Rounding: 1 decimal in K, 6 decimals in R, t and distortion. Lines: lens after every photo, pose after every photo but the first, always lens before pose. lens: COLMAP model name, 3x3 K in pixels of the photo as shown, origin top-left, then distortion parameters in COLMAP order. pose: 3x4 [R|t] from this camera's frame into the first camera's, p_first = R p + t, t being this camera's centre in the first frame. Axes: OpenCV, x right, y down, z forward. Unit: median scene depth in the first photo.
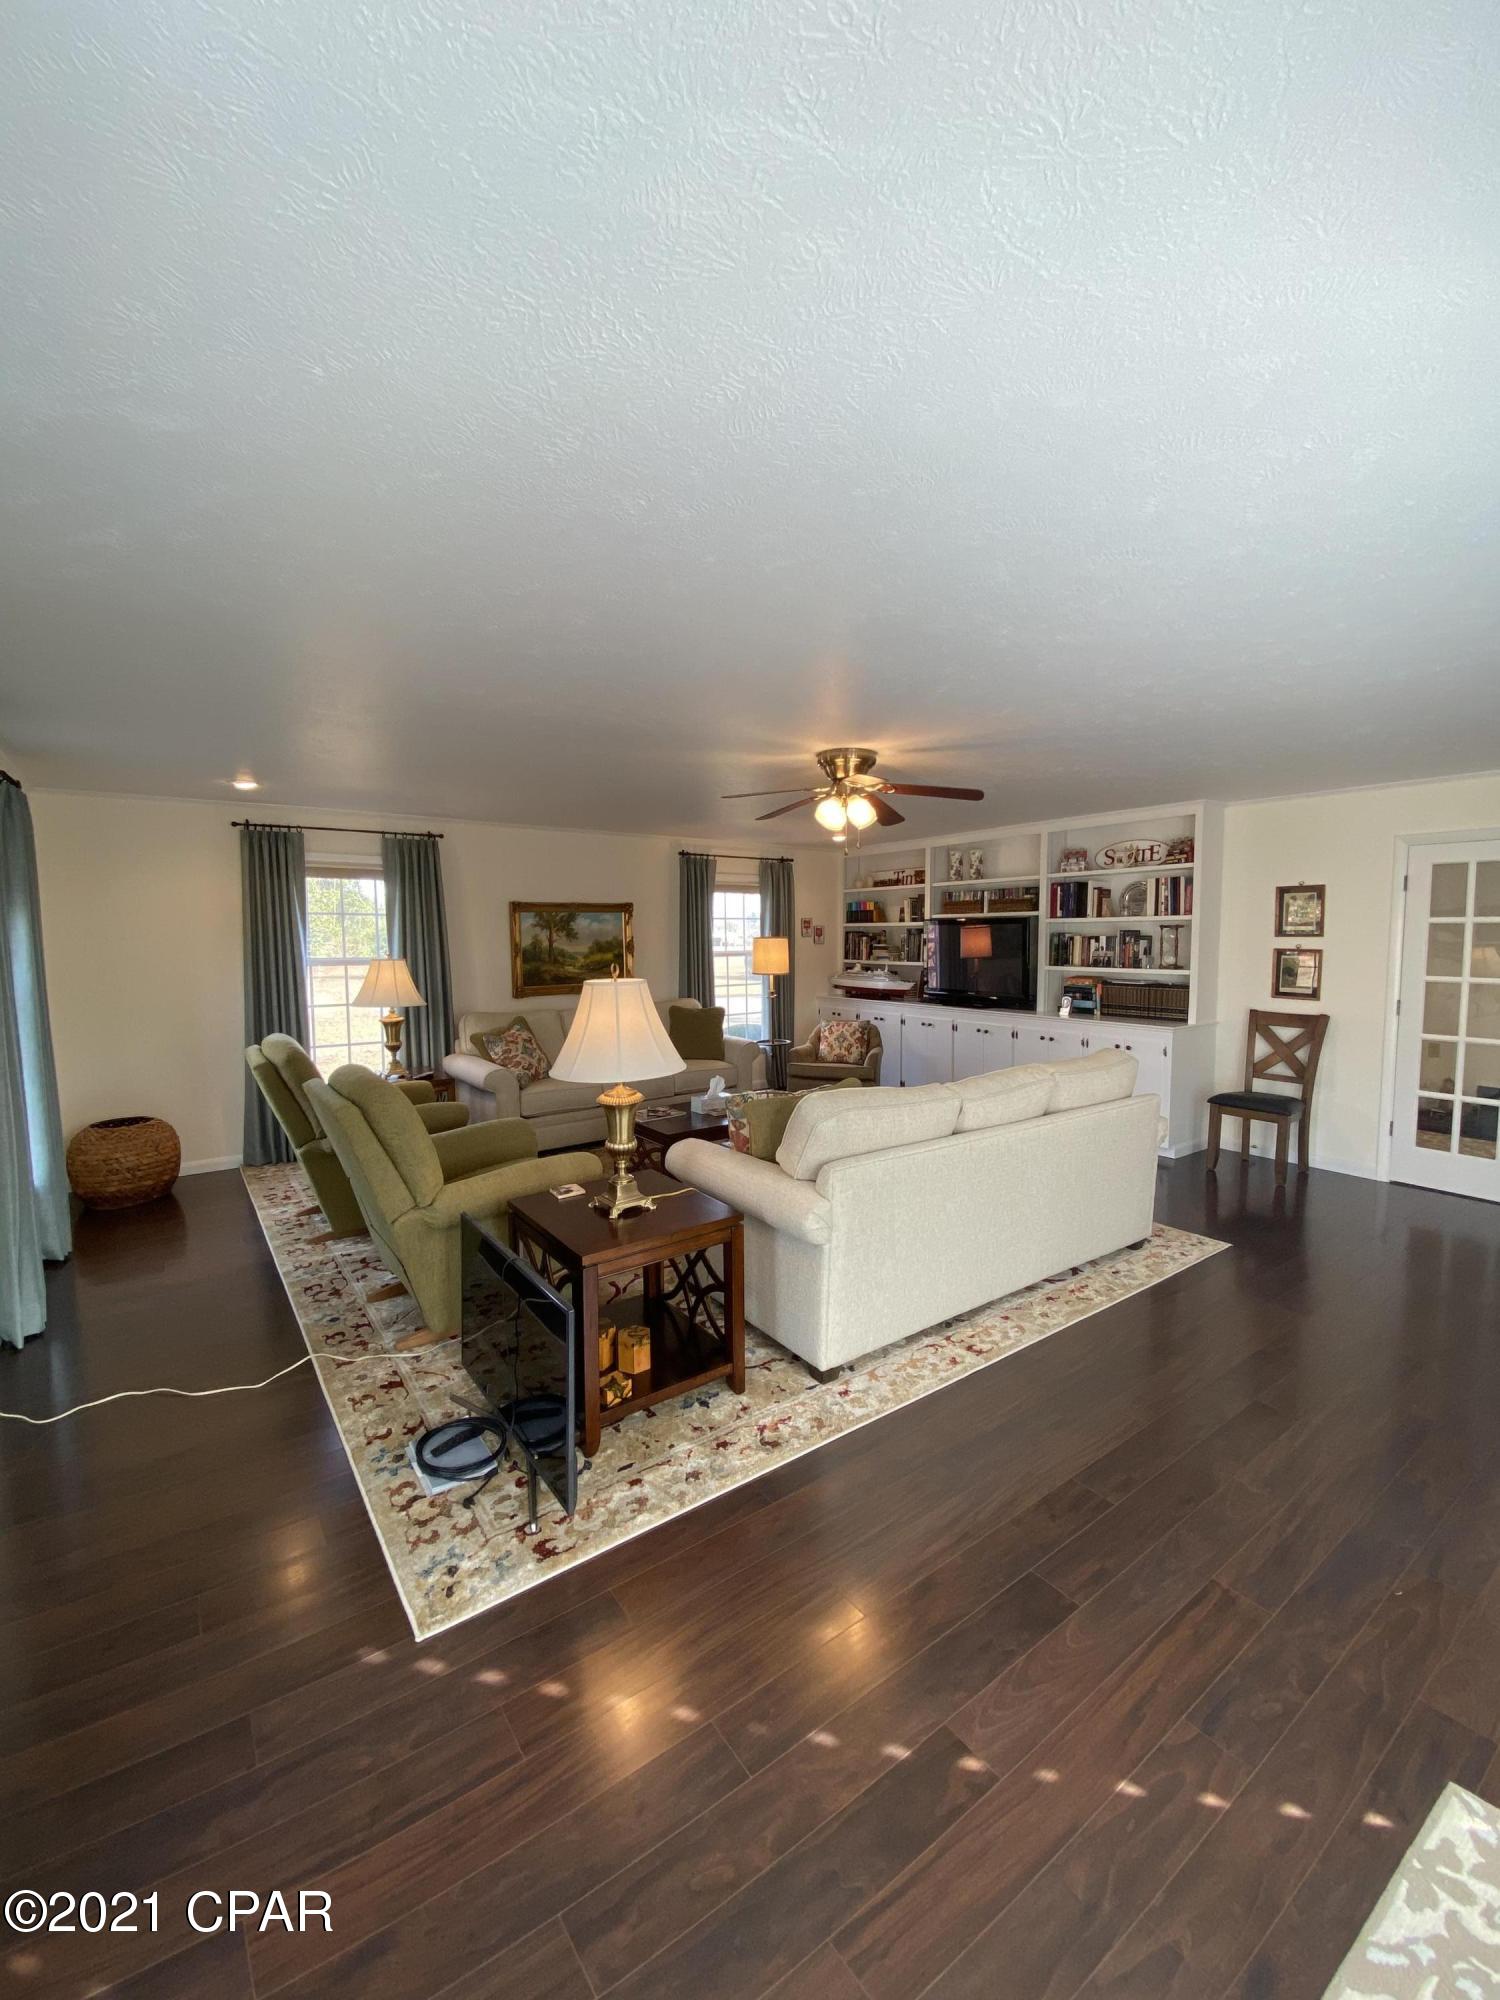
lens RADIAL K [[807.7, 0, 740.2], [0, 807.7, 999.8], [0, 0, 1]] dist [0.001974, -0.000211]
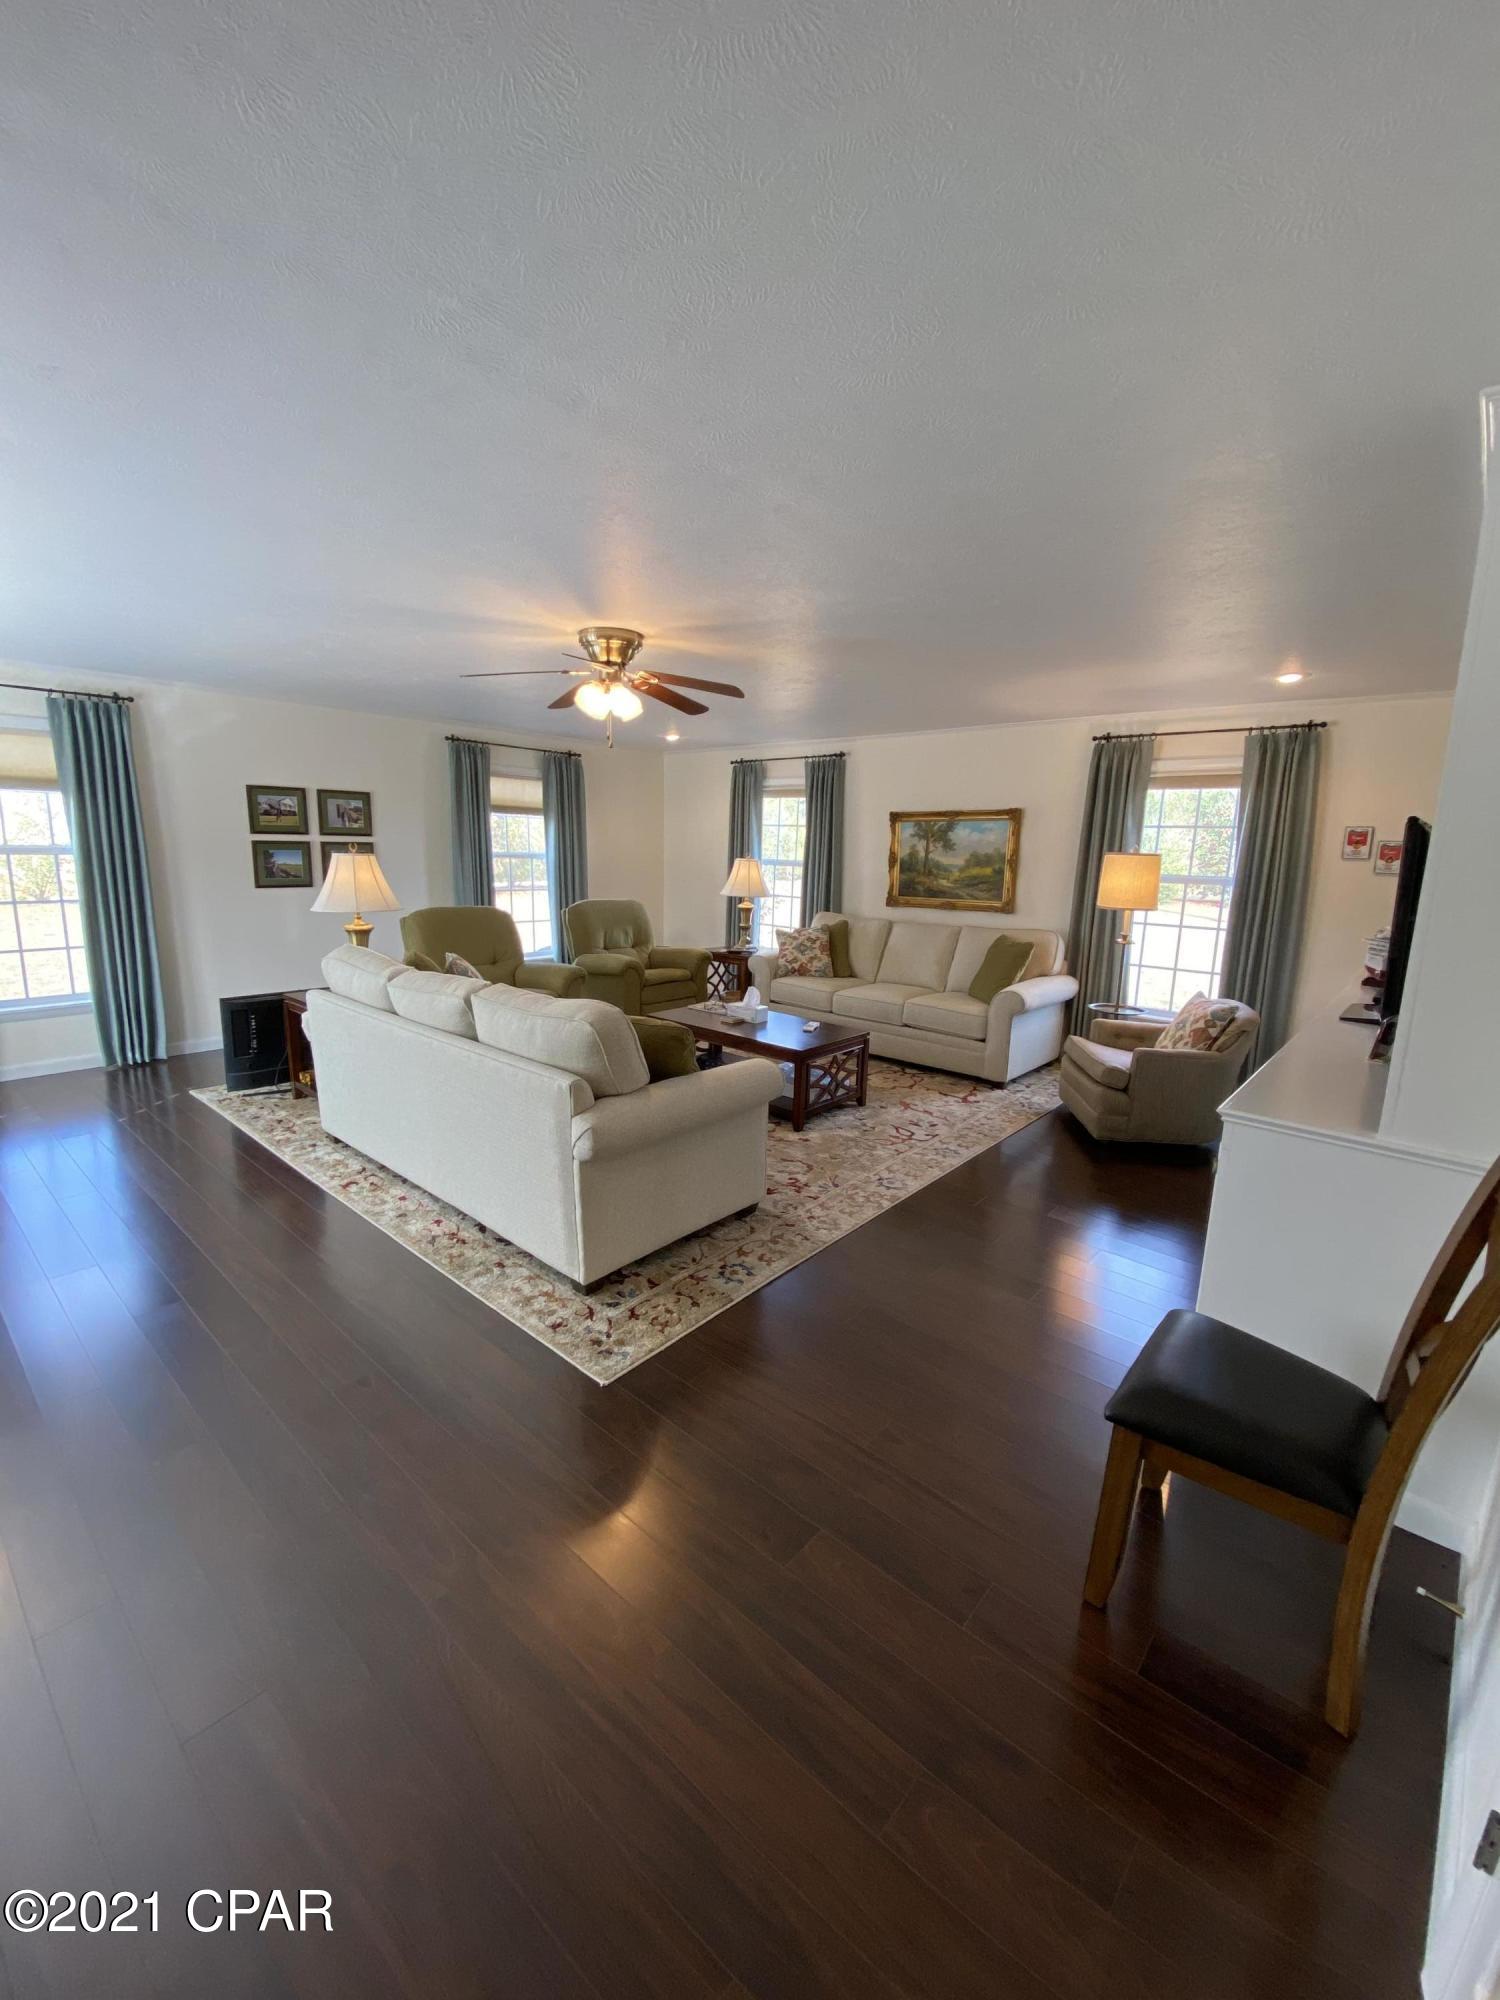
lens RADIAL K [[807.7, 0, 736.6], [0, 807.7, 999.5], [0, 0, 1]] dist [0.001974, -0.000211]
pose [[0.220277, 0.194980, -0.955751, 0.671619], [-0.097797, 0.979296, 0.177244, -0.048424], [0.970523, 0.054427, 0.234785, 0.557772]]
